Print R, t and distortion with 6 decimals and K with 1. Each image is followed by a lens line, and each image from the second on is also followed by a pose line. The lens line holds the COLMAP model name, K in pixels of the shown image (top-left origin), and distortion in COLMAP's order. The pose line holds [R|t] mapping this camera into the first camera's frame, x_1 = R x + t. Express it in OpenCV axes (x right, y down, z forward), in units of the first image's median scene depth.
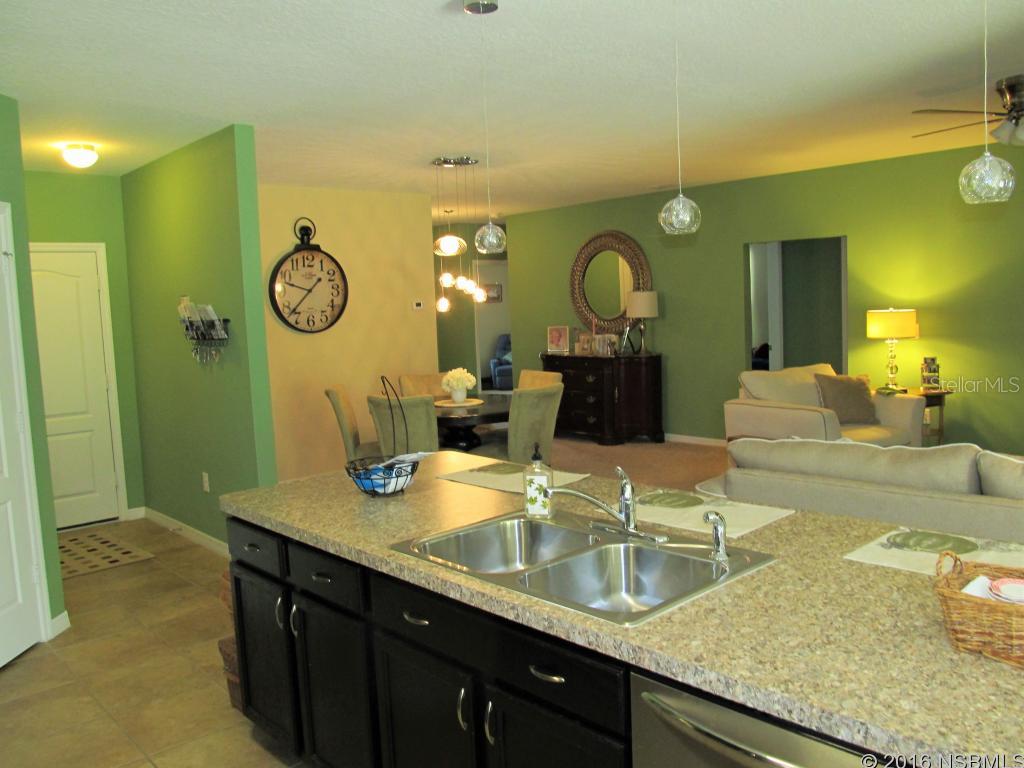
lens RADIAL K [[834.8, 0, 512.0], [0, 834.8, 384.0], [0, 0, 1]] dist [-0.054440, 0.008671]
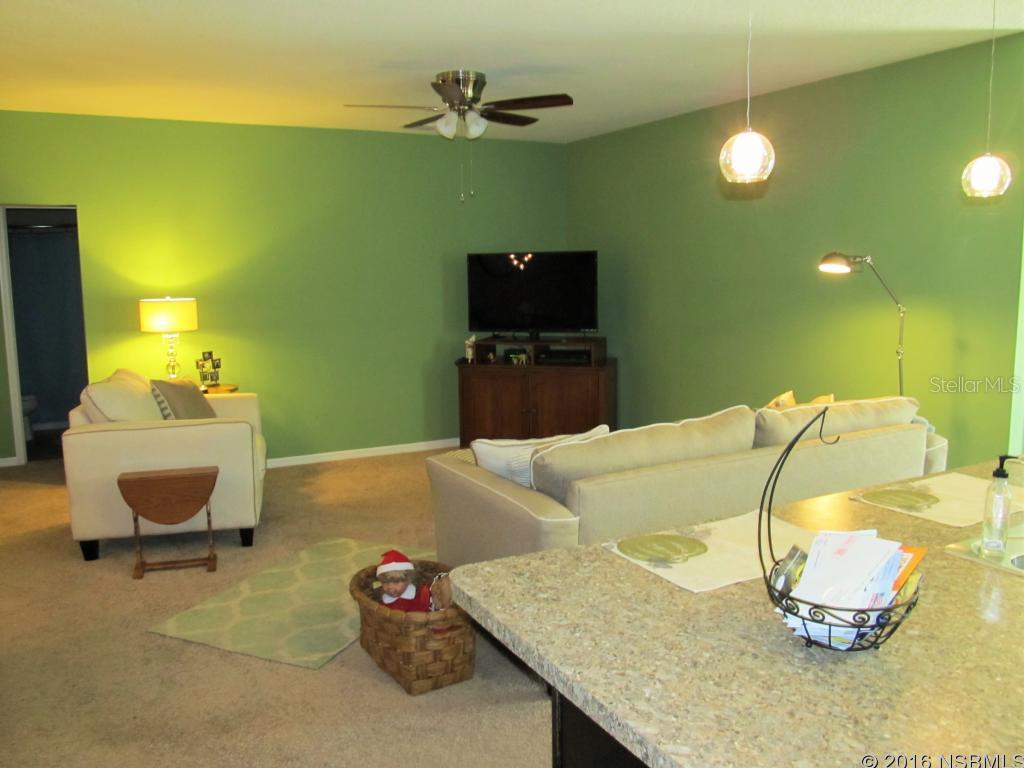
lens RADIAL K [[835.6, 0, 490.6], [0, 835.6, 379.8], [0, 0, 1]] dist [-0.142388, 0.426338]
pose [[0.260632, -0.086298, 0.961574, -0.549168], [0.092896, 0.993617, 0.063995, -0.059356], [-0.960959, 0.072647, 0.266985, 0.889852]]
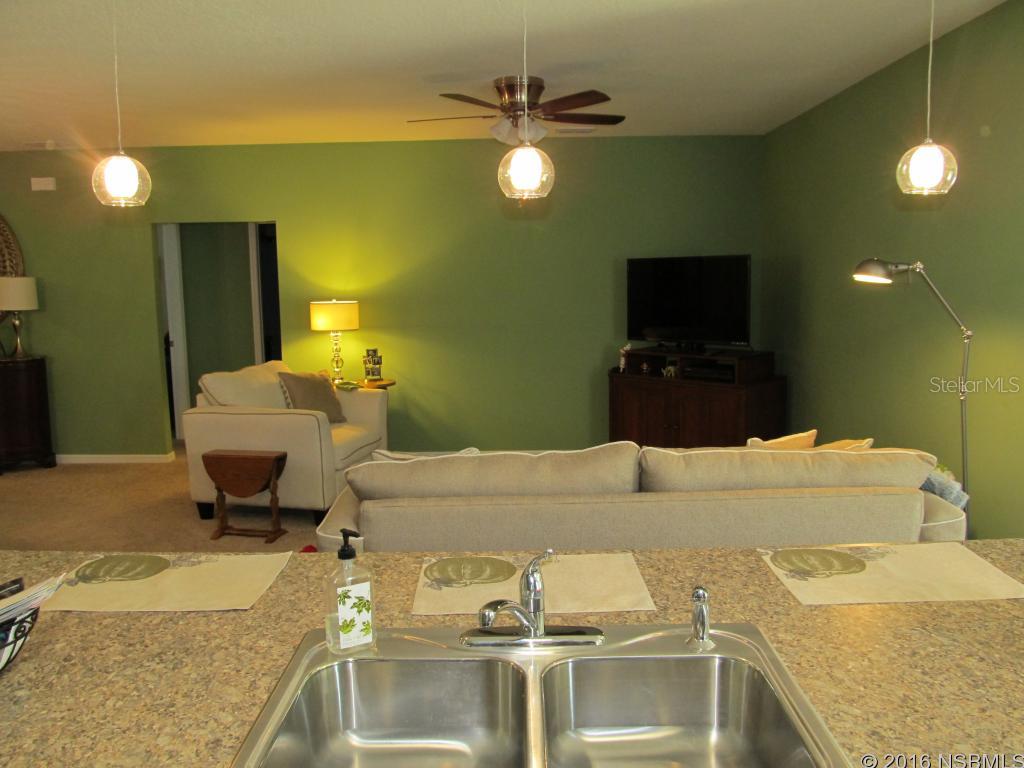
lens RADIAL K [[834.8, 0, 512.0], [0, 834.8, 384.0], [0, 0, 1]] dist [-0.054440, 0.008671]
pose [[0.679629, -0.064624, 0.730704, -0.227760], [0.055078, 0.997796, 0.037018, -0.035145], [-0.731485, 0.015087, 0.681690, 0.360317]]
